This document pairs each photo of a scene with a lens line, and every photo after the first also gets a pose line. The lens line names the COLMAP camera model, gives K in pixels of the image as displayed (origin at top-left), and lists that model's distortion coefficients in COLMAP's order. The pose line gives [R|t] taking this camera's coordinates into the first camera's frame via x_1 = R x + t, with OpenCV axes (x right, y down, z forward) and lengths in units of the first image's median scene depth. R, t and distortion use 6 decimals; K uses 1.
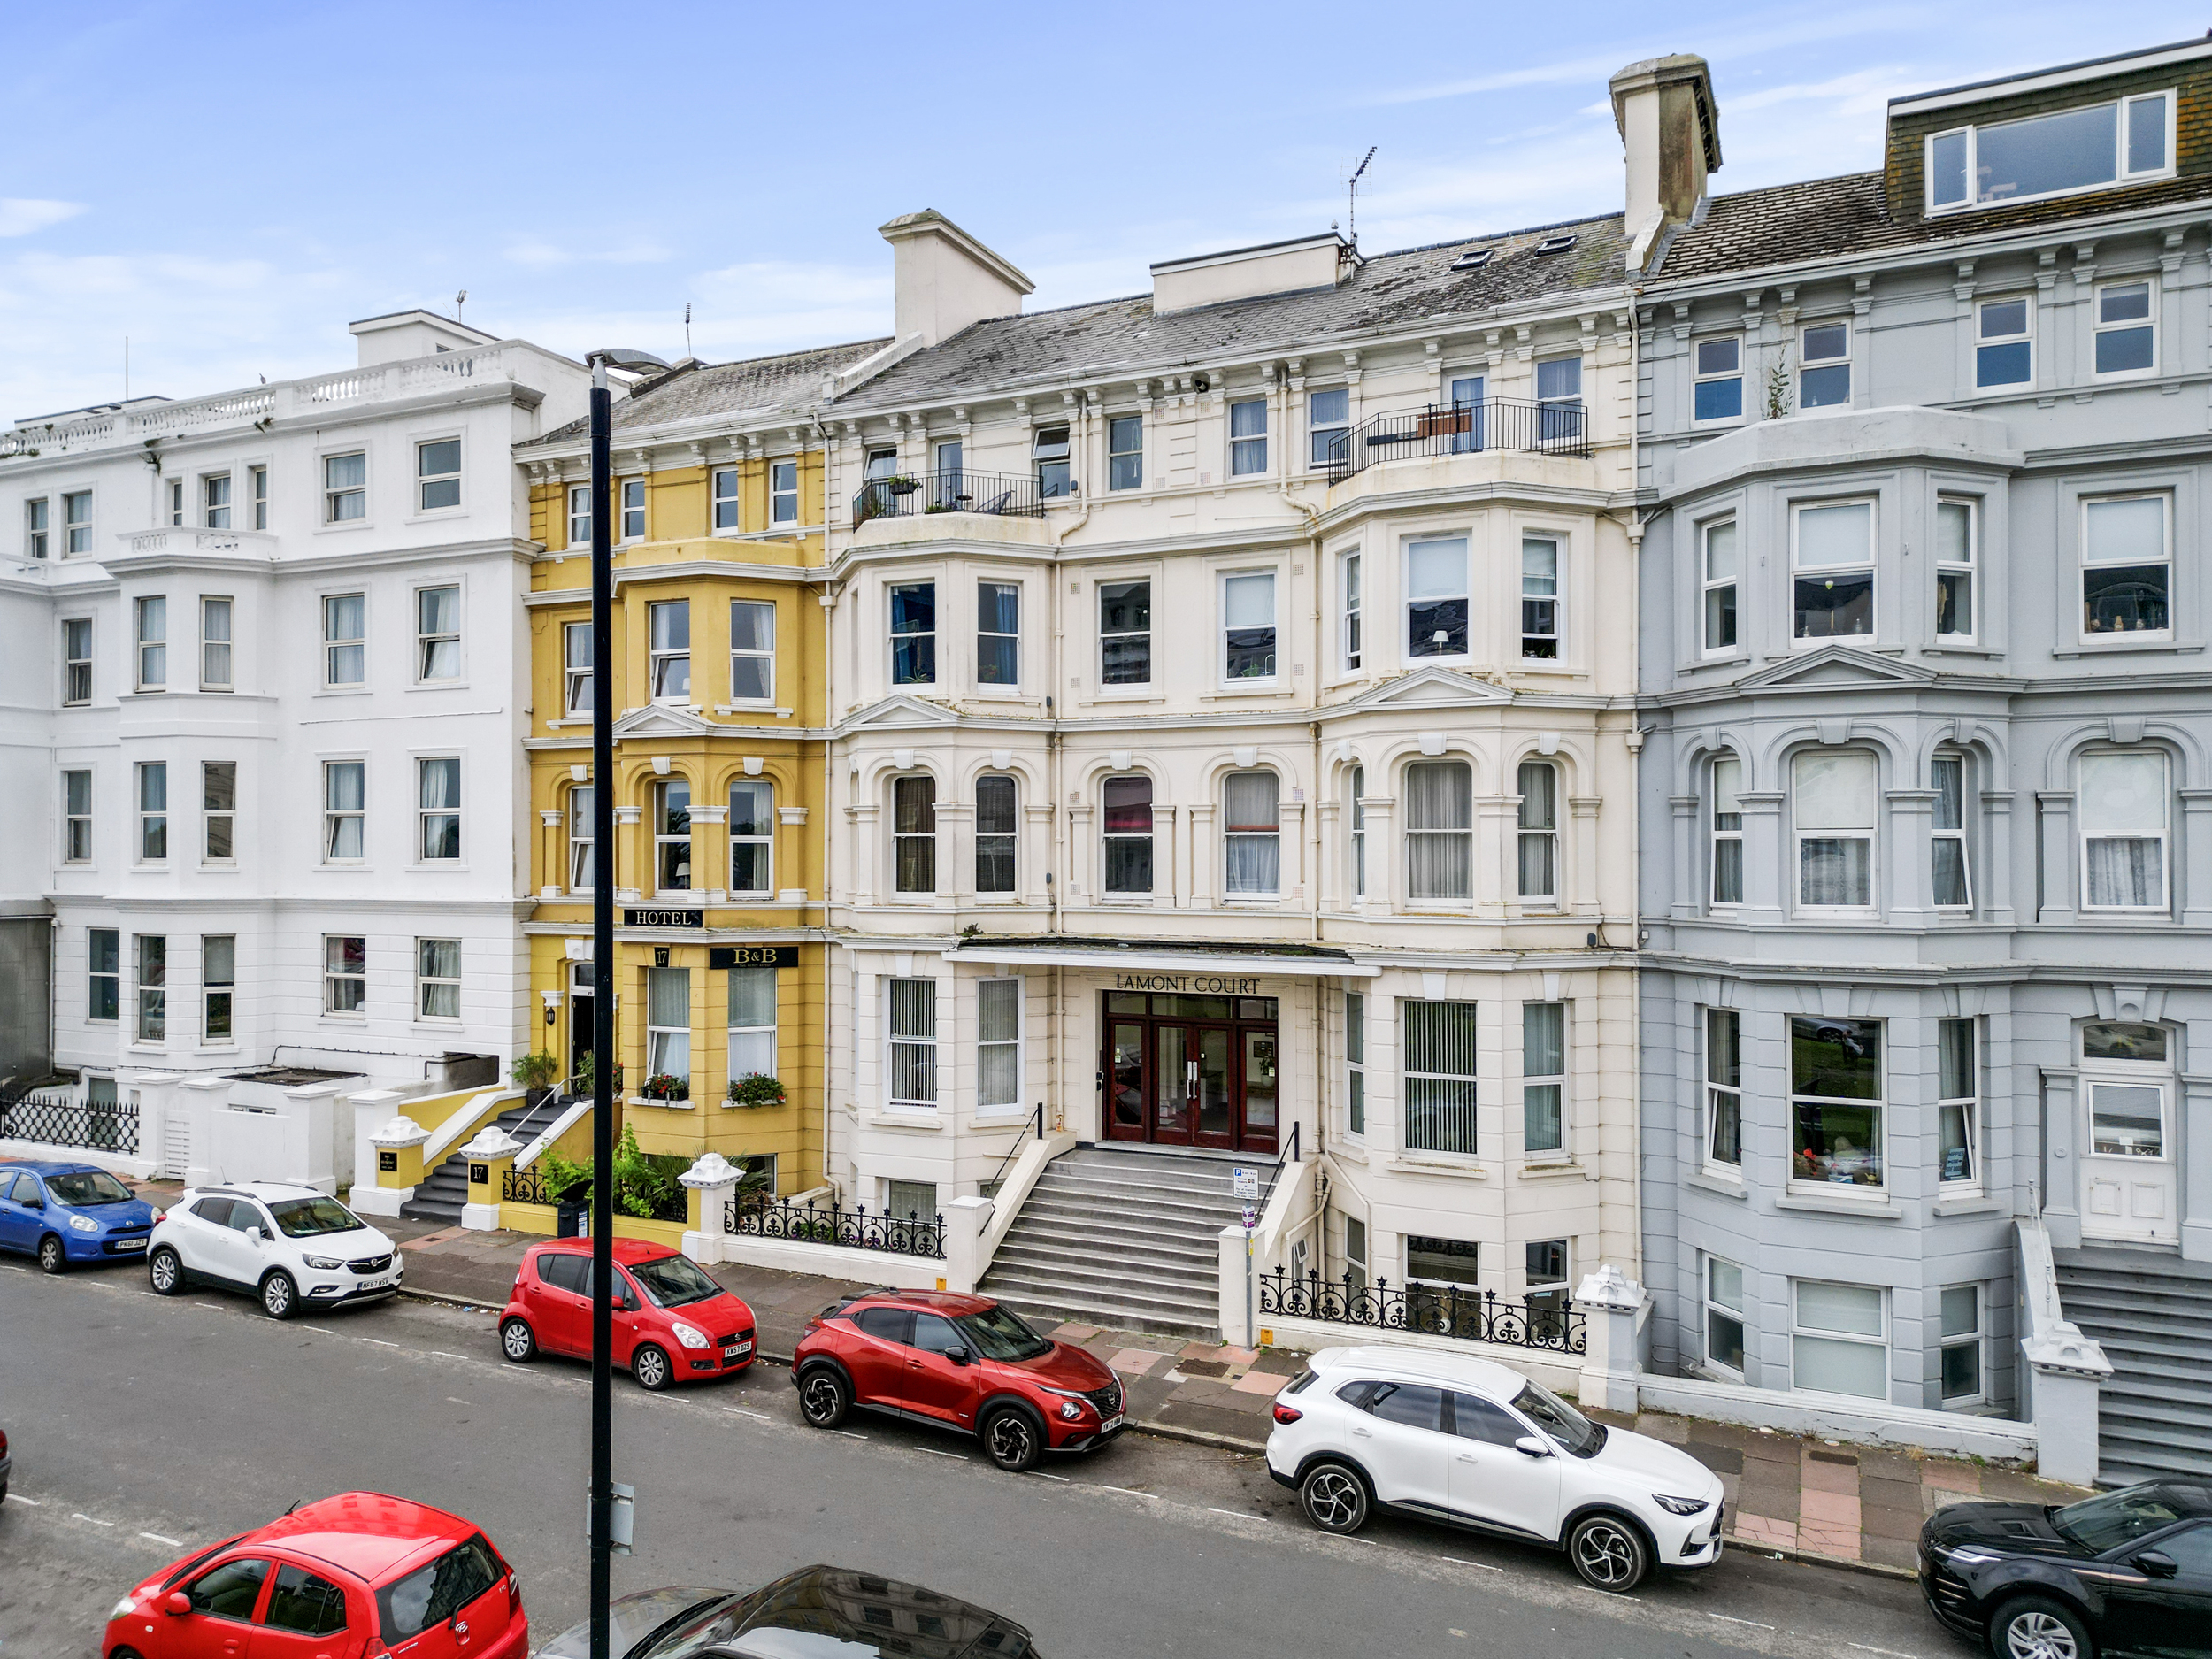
lens RADIAL K [[1546.6, 0, 1105.8], [0, 1546.6, 840.0], [0, 0, 1]] dist [0.053005, -0.041803]
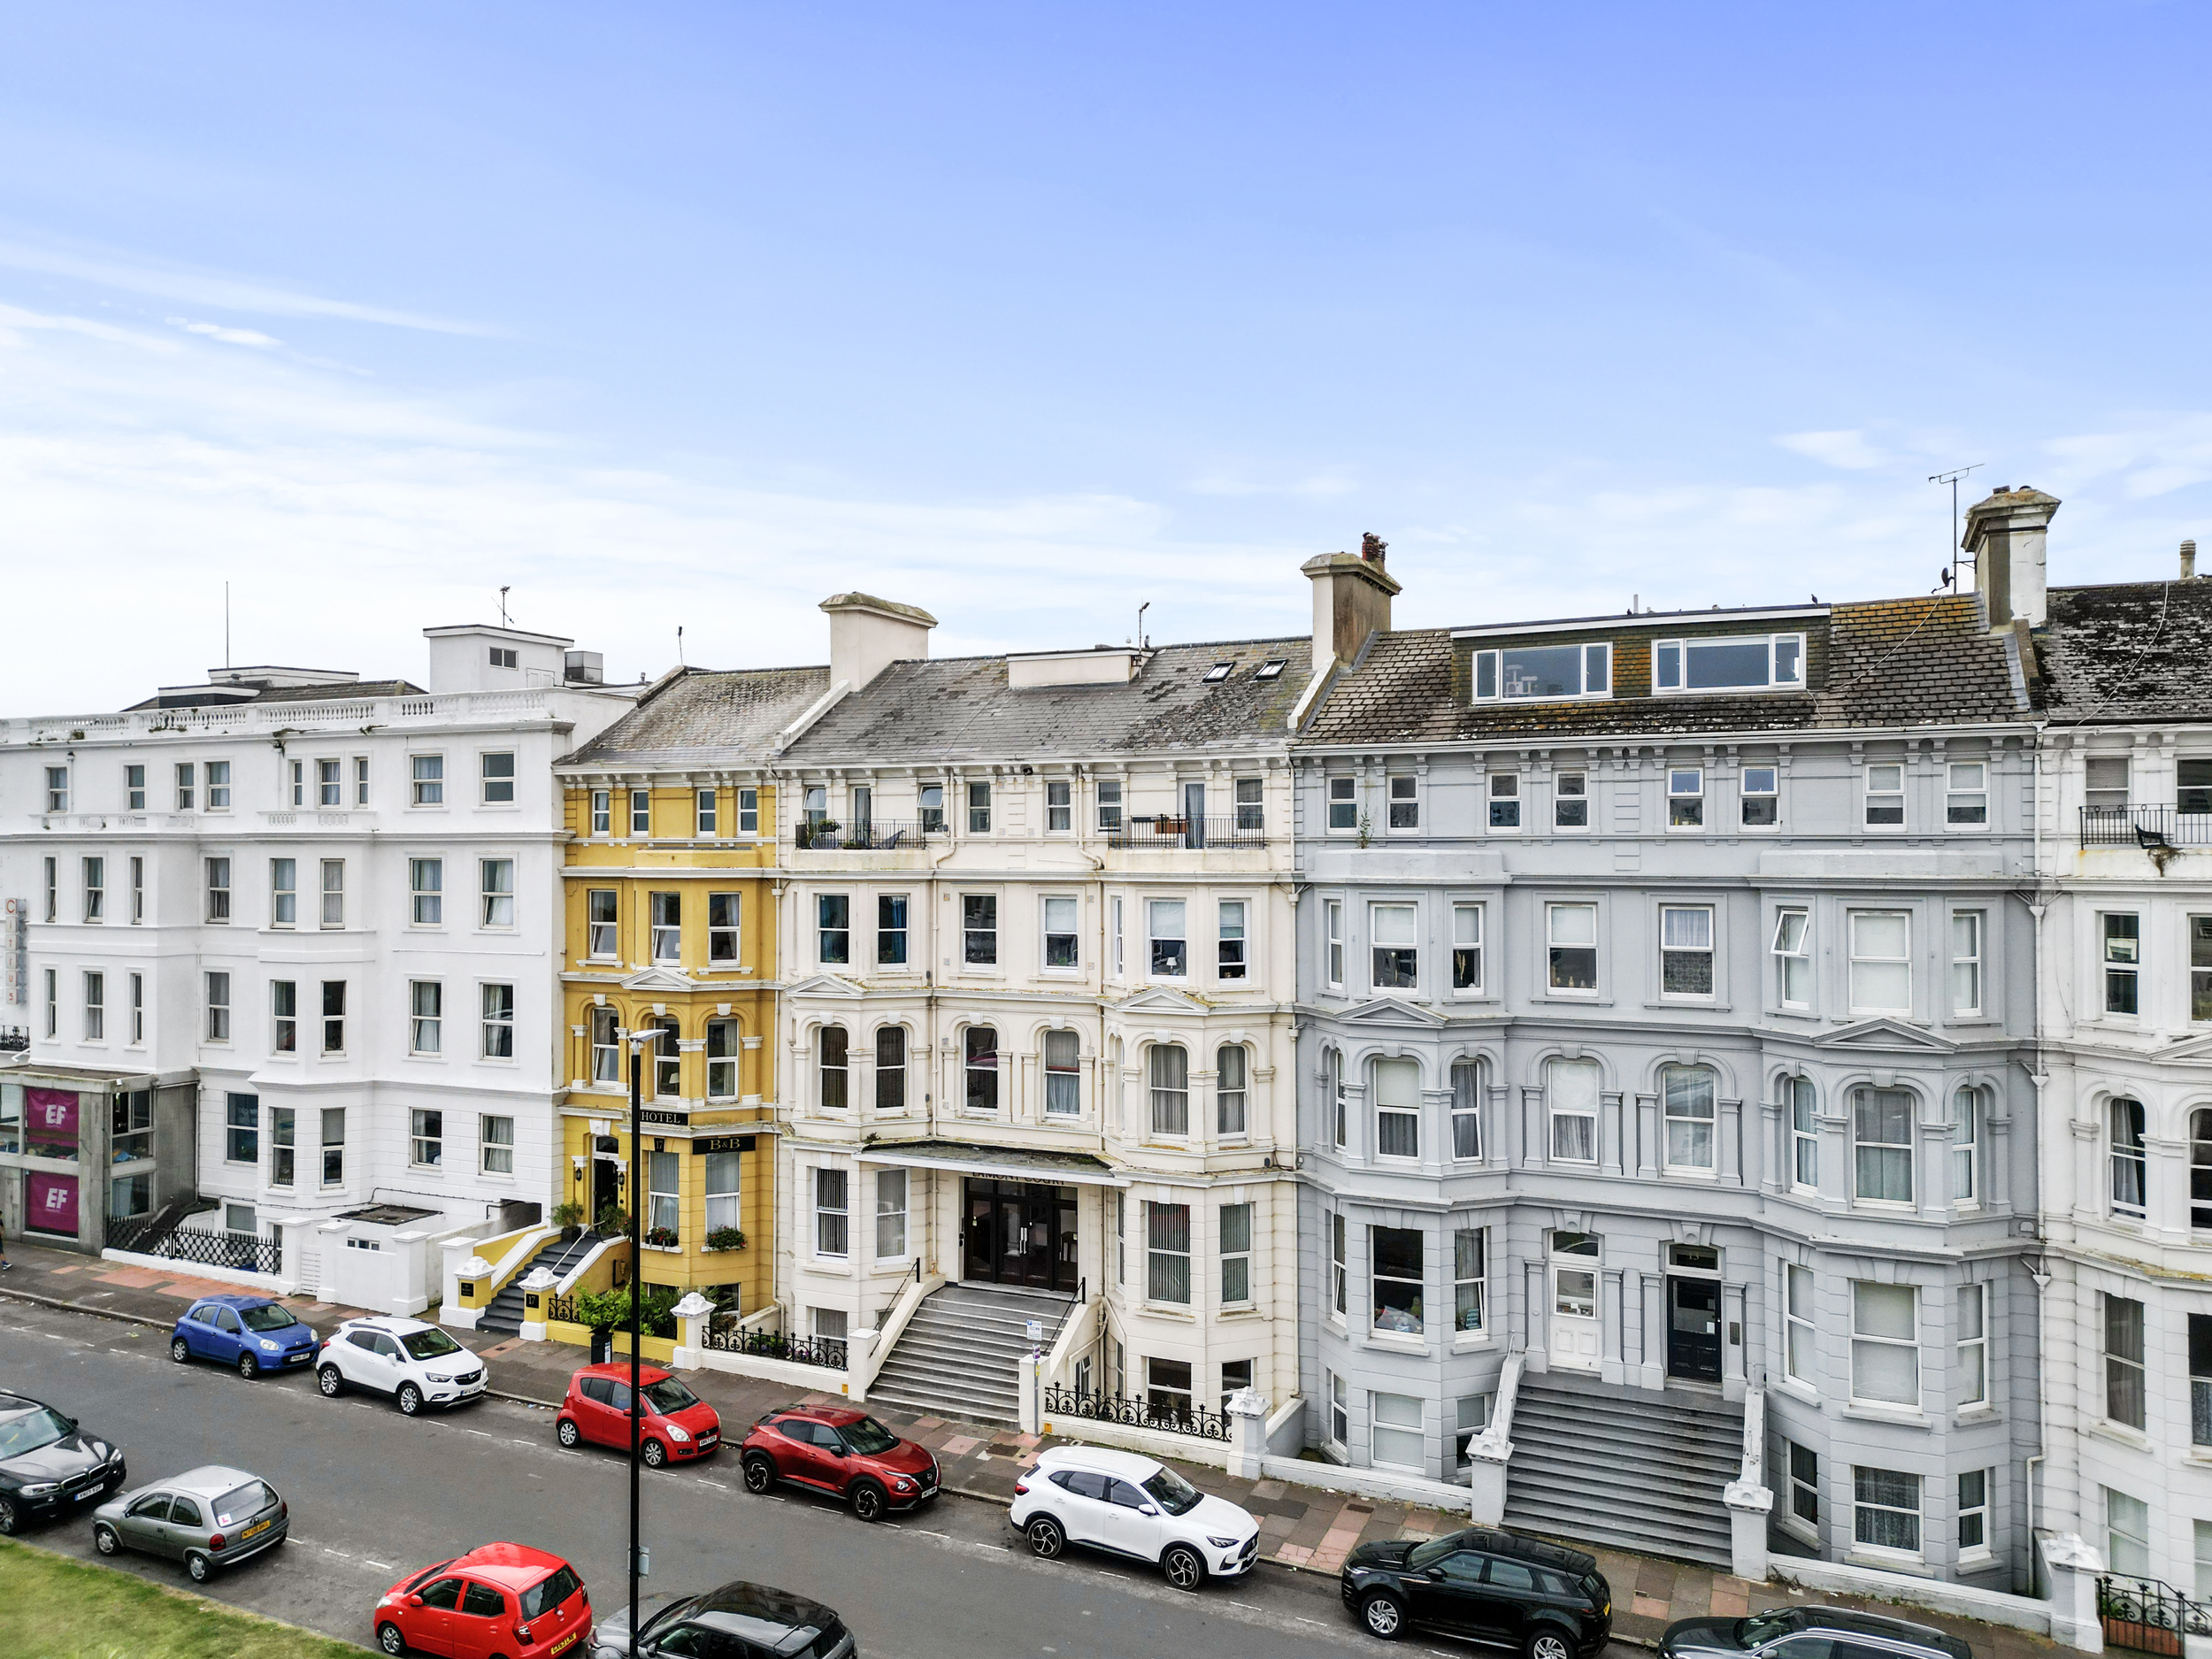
lens RADIAL K [[1546.6, 0, 1107.8], [0, 1546.6, 833.7], [0, 0, 1]] dist [0.053005, -0.041803]
pose [[0.999990, -0.000771, 0.004502, 0.142308], [0.000778, 0.999998, -0.001719, -0.249062], [-0.004501, 0.001723, 0.999988, -0.513281]]
